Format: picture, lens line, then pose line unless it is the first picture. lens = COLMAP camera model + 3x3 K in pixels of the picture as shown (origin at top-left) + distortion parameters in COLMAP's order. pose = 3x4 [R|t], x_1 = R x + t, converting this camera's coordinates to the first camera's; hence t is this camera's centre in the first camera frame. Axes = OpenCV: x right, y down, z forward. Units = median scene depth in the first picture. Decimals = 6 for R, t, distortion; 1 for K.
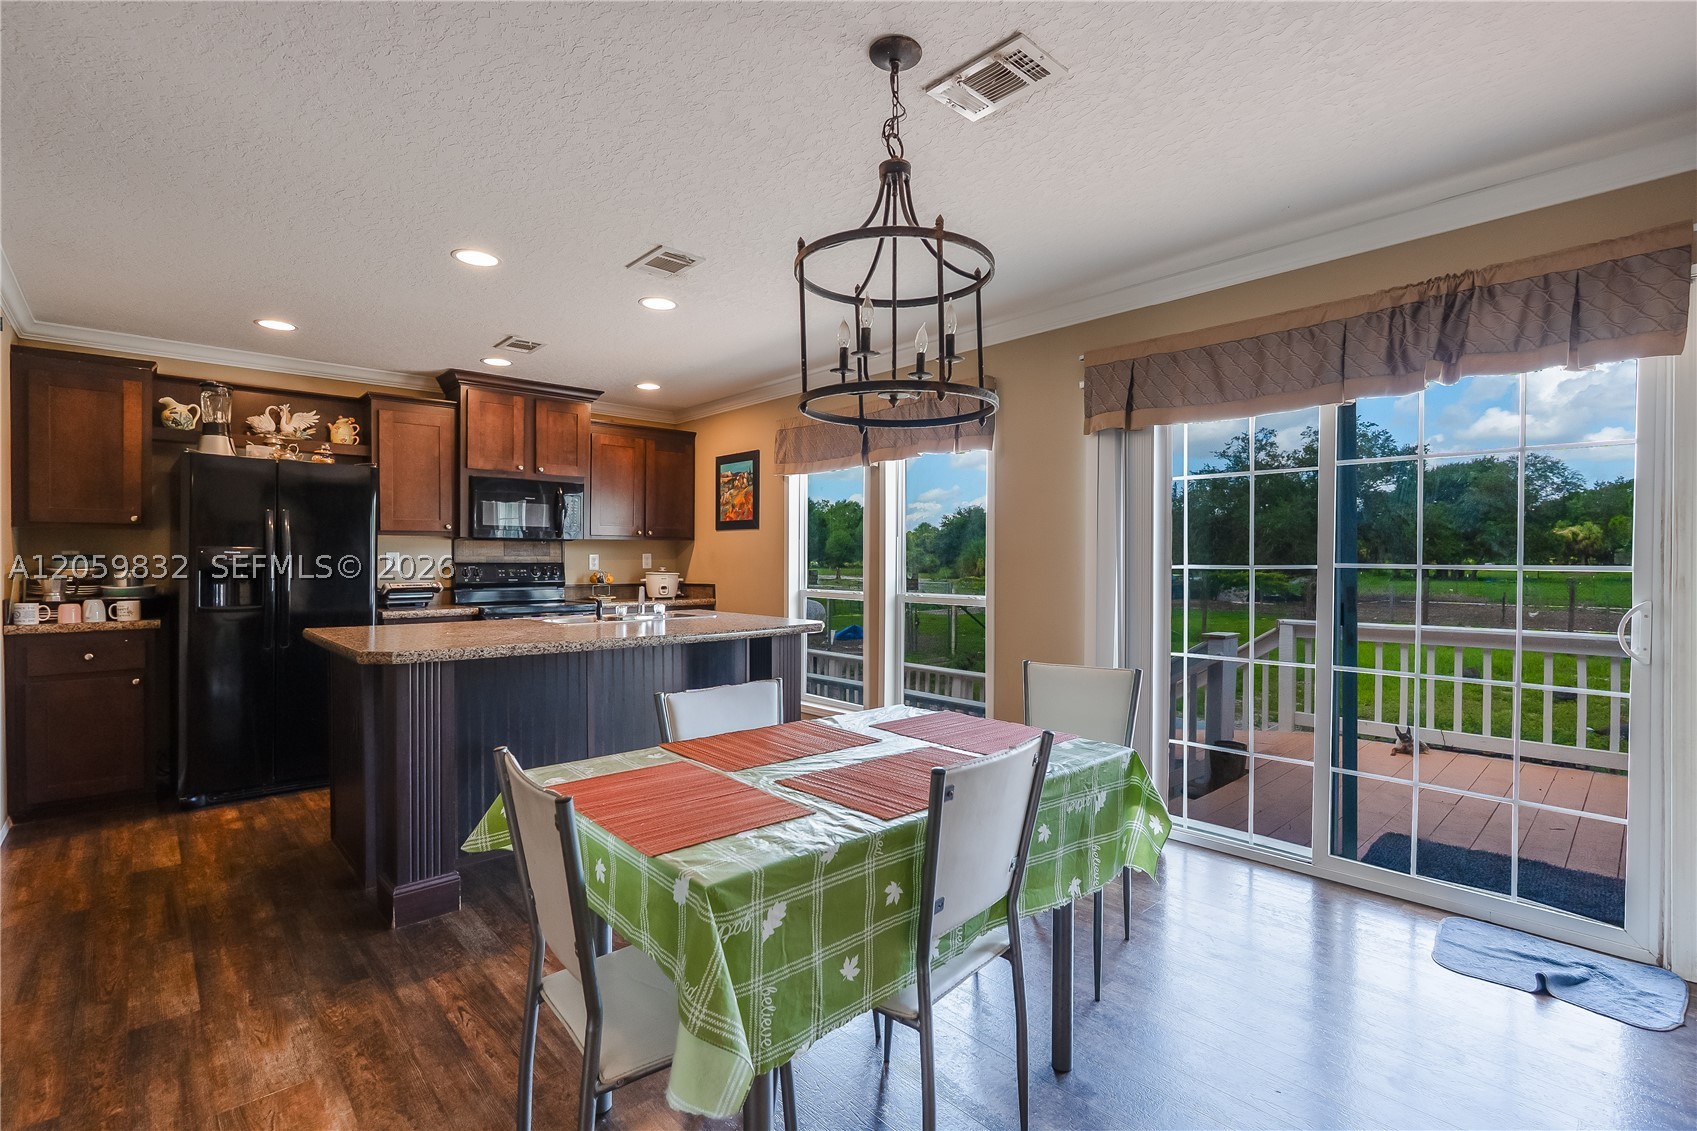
lens RADIAL K [[769.3, 0, 850.6], [0, 769.3, 565.3], [0, 0, 1]] dist [-0.010046, 0.001468]
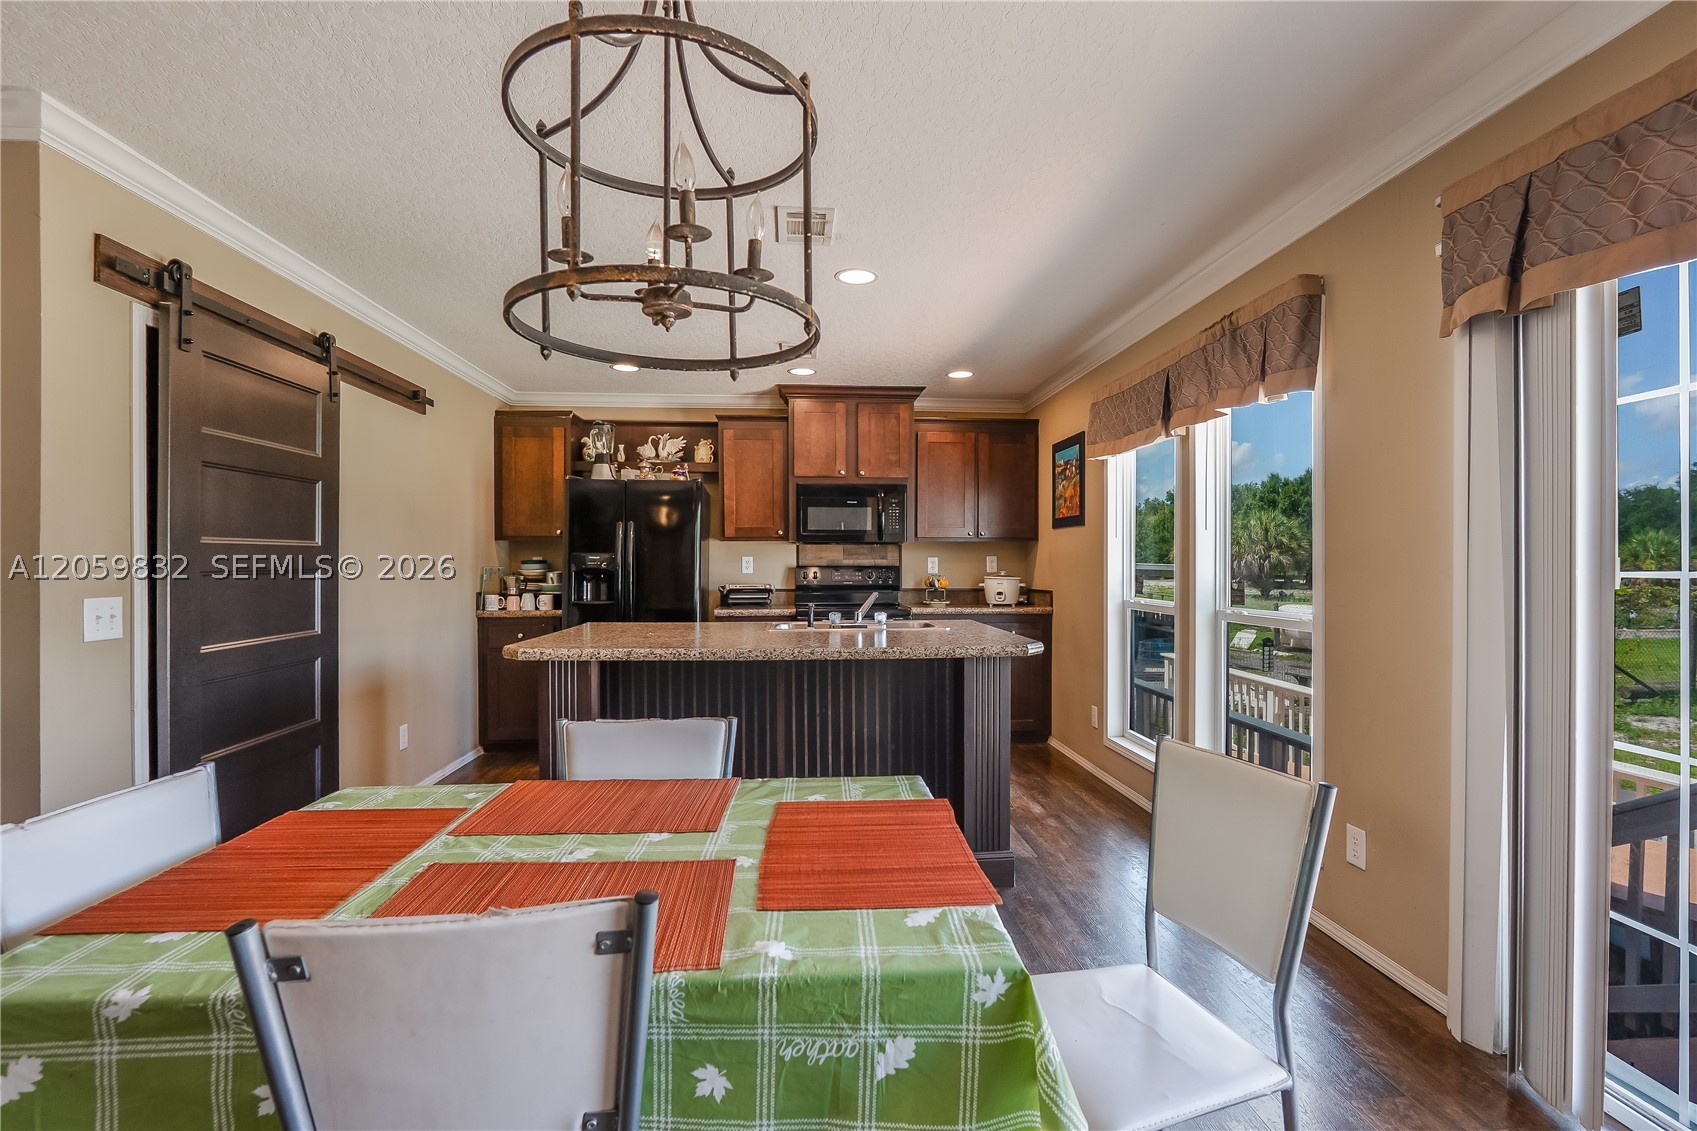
lens RADIAL K [[769.3, 0, 856.6], [0, 769.3, 563.8], [0, 0, 1]] dist [-0.010046, 0.001468]
pose [[0.793514, -0.000892, -0.608552, 0.234133], [-0.002664, 0.999984, -0.004940, -0.001345], [0.608547, 0.005541, 0.793499, 0.231370]]
